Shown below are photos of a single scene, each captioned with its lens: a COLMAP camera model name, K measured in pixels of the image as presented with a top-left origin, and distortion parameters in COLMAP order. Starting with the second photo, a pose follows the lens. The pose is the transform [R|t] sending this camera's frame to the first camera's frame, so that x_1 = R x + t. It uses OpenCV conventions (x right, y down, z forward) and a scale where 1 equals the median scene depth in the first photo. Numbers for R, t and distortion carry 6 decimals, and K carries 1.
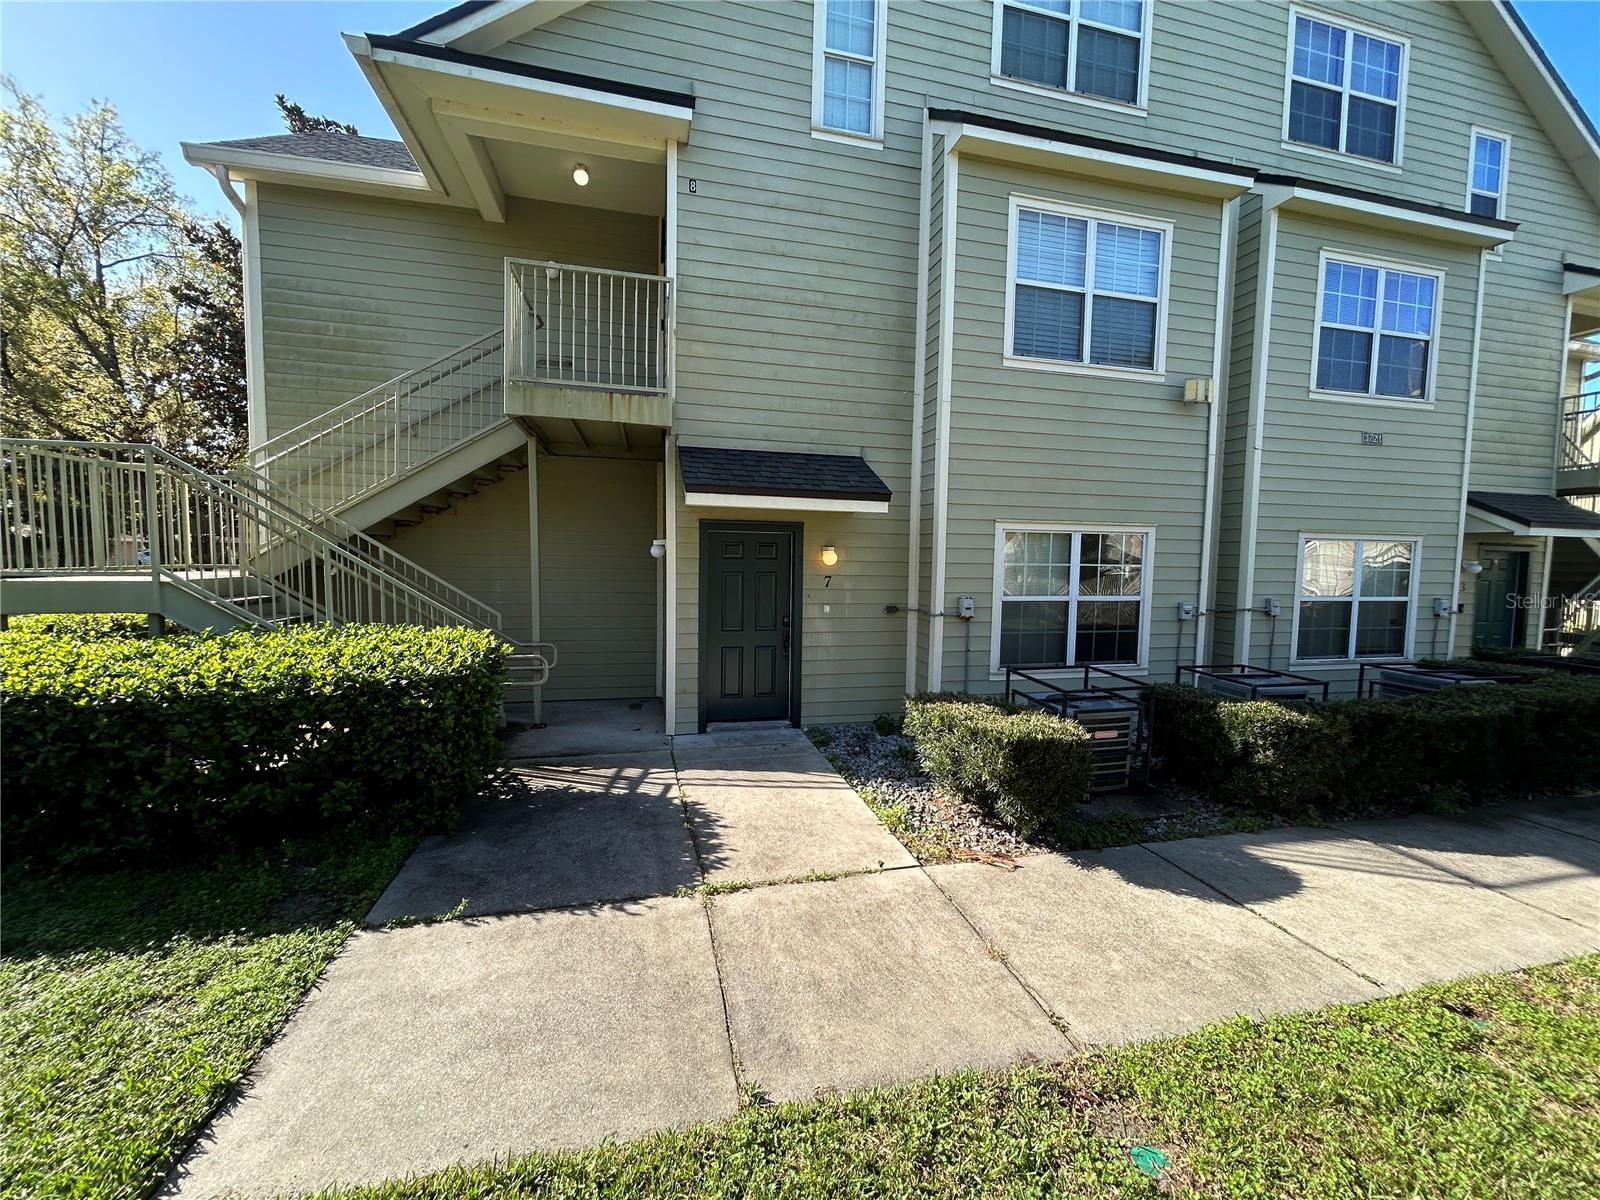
lens RADIAL K [[637.6, 0, 804.6], [0, 637.6, 599.1], [0, 0, 1]] dist [-0.004847, 0.000606]
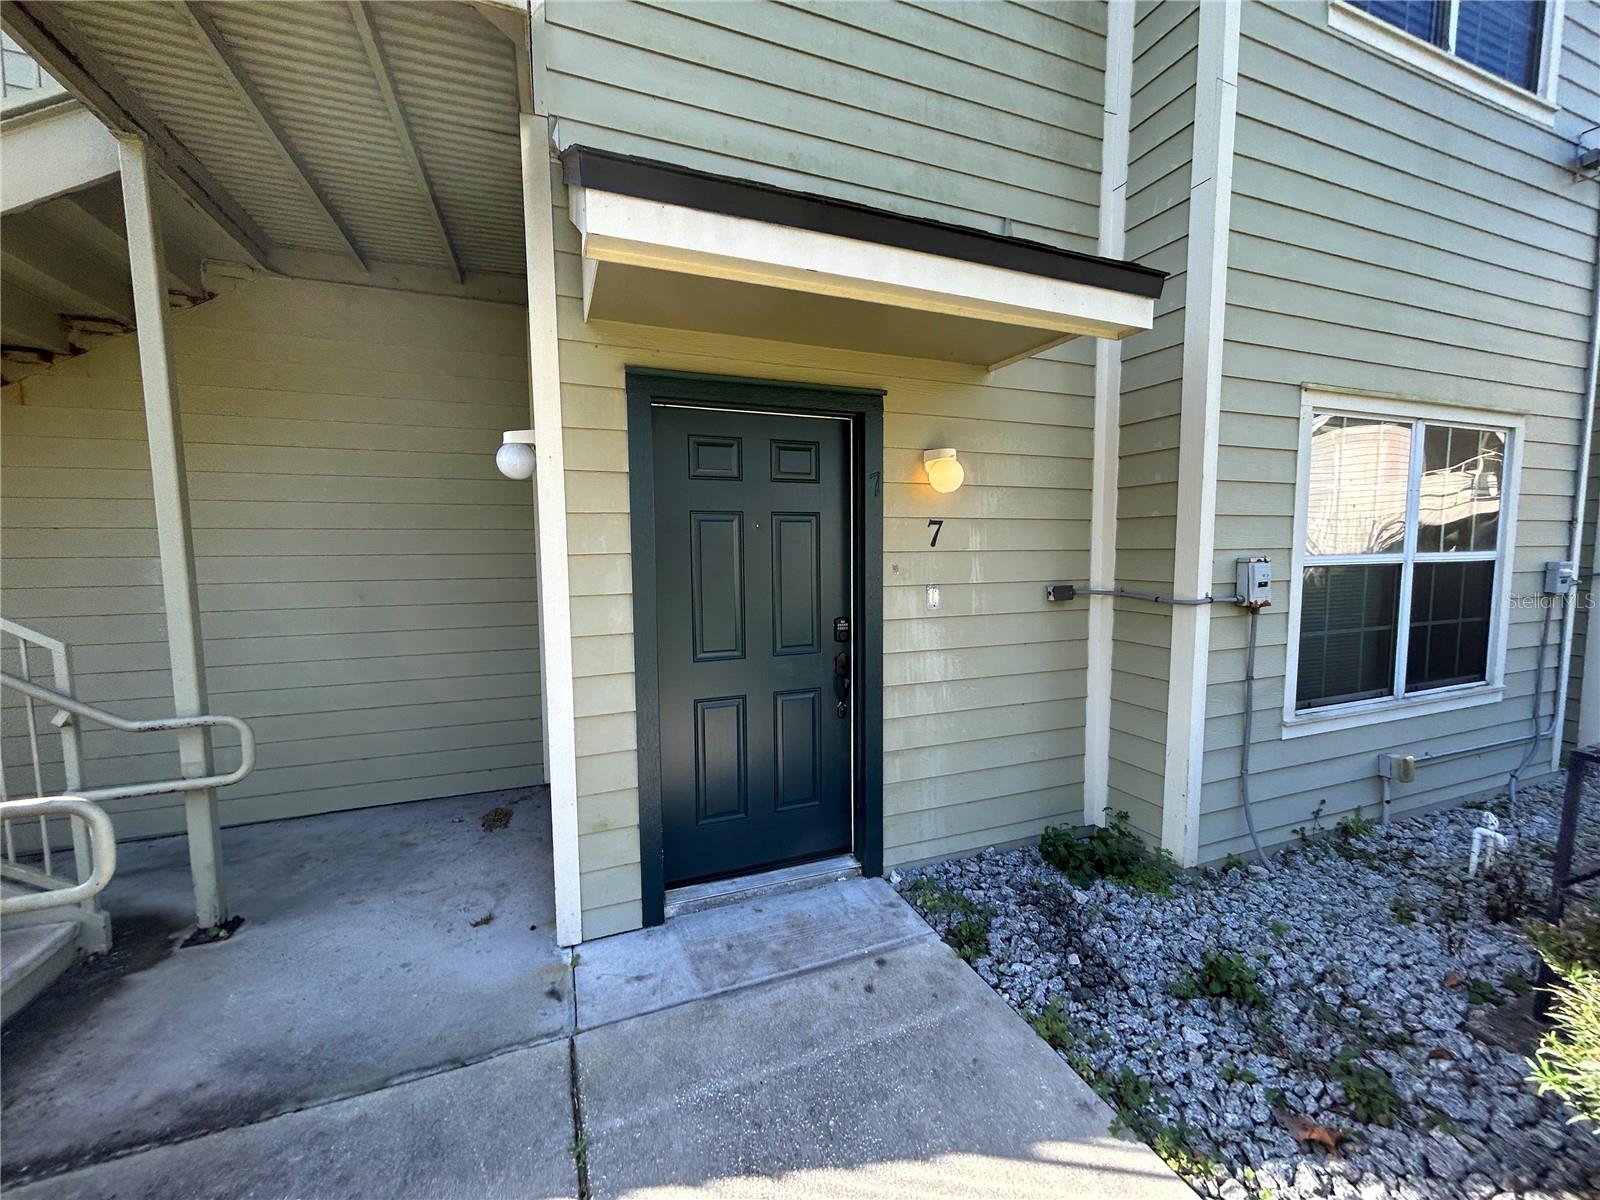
lens RADIAL K [[637.6, 0, 793.6], [0, 637.6, 602.5], [0, 0, 1]] dist [-0.004847, 0.000606]
pose [[0.993186, -0.035771, 0.110914, -0.109664], [0.033273, 0.999151, 0.024286, 0.005654], [-0.111689, -0.020430, 0.993533, 0.595143]]
